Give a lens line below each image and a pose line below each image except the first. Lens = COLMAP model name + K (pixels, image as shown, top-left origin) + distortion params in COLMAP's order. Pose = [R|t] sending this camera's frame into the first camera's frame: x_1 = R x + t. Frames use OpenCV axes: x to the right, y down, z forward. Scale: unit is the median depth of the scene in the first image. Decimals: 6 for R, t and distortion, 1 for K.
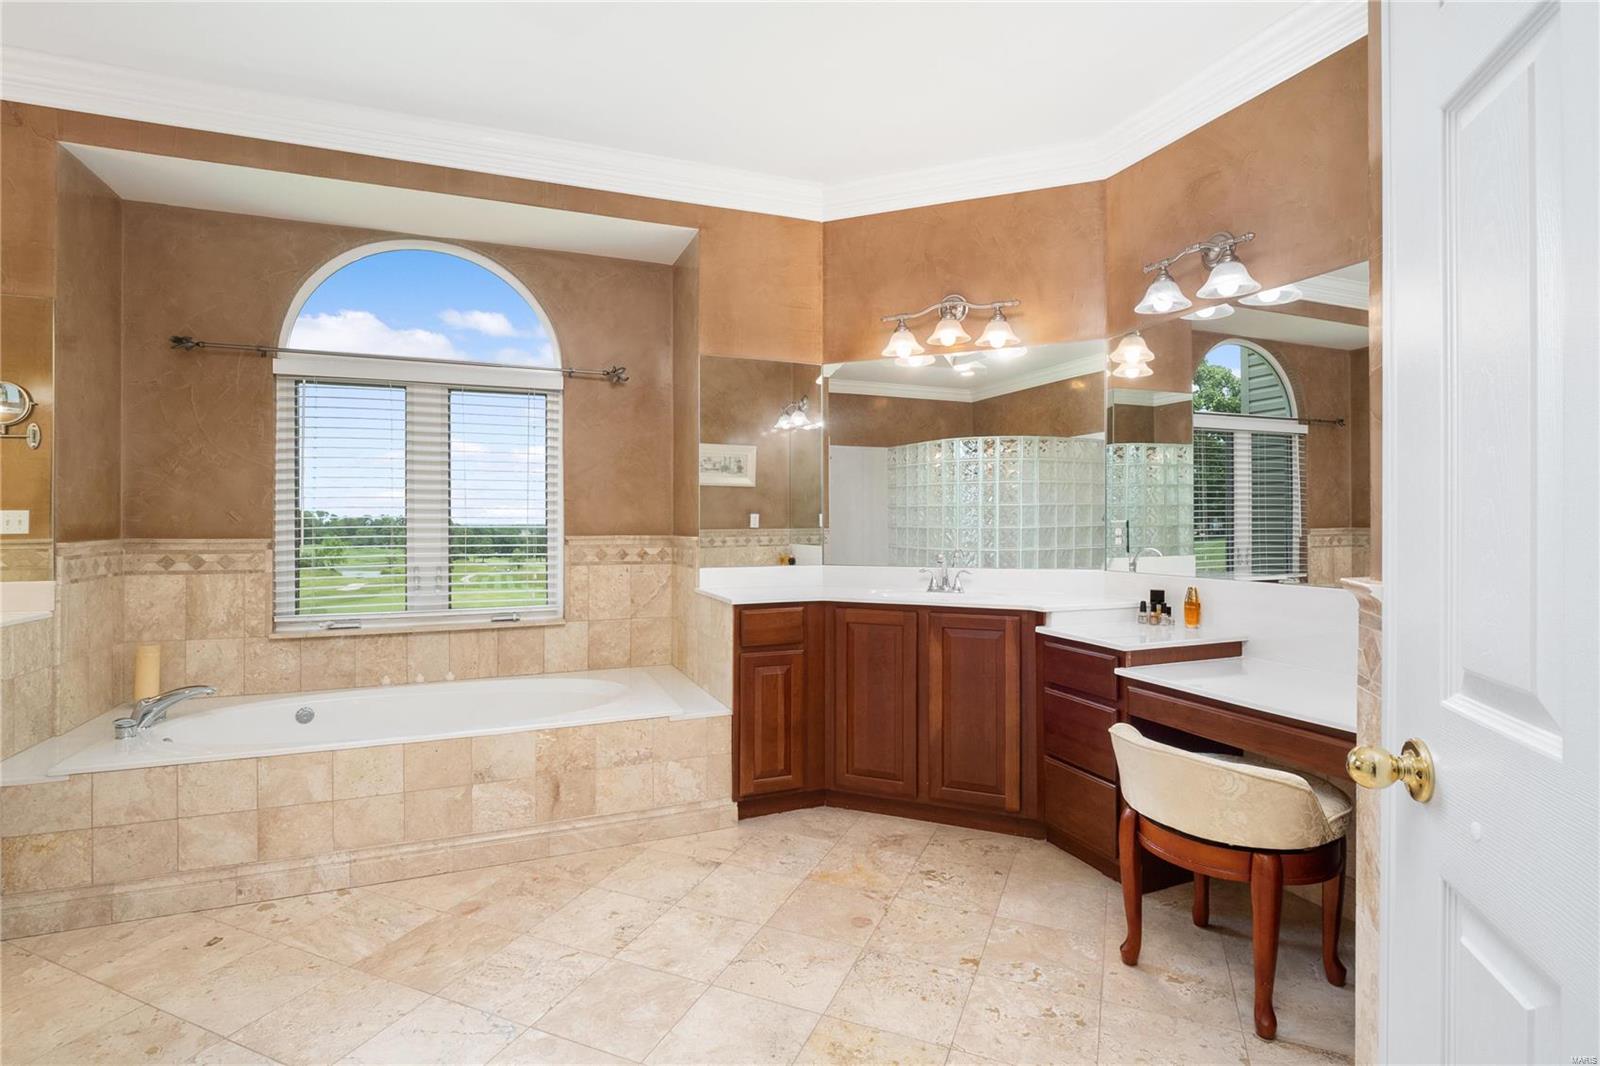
lens RADIAL K [[769.0, 0, 798.8], [0, 769.0, 529.7], [0, 0, 1]] dist [-0.025996, -0.000743]
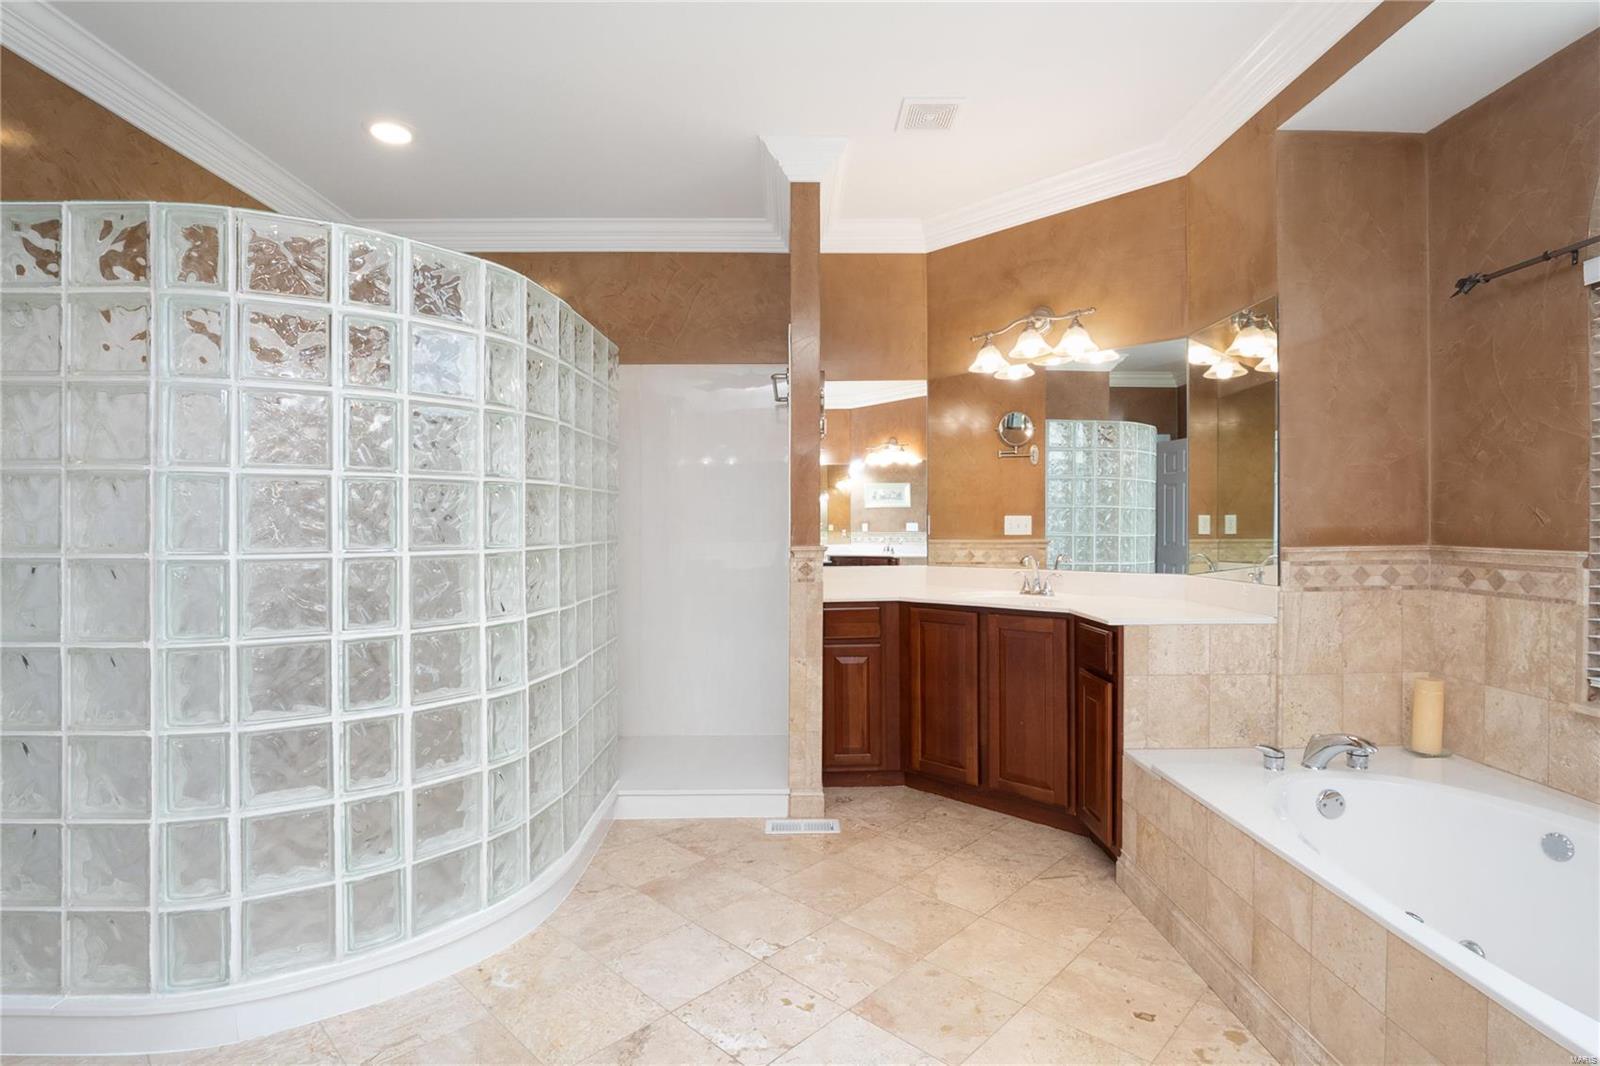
lens RADIAL K [[769.0, 0, 800.0], [0, 769.0, 529.6], [0, 0, 1]] dist [-0.025996, -0.000743]
pose [[-0.356684, 0.007435, -0.934195, 0.112146], [-0.004821, 0.999940, 0.009798, -0.009262], [0.934213, 0.007998, -0.356627, 0.637937]]
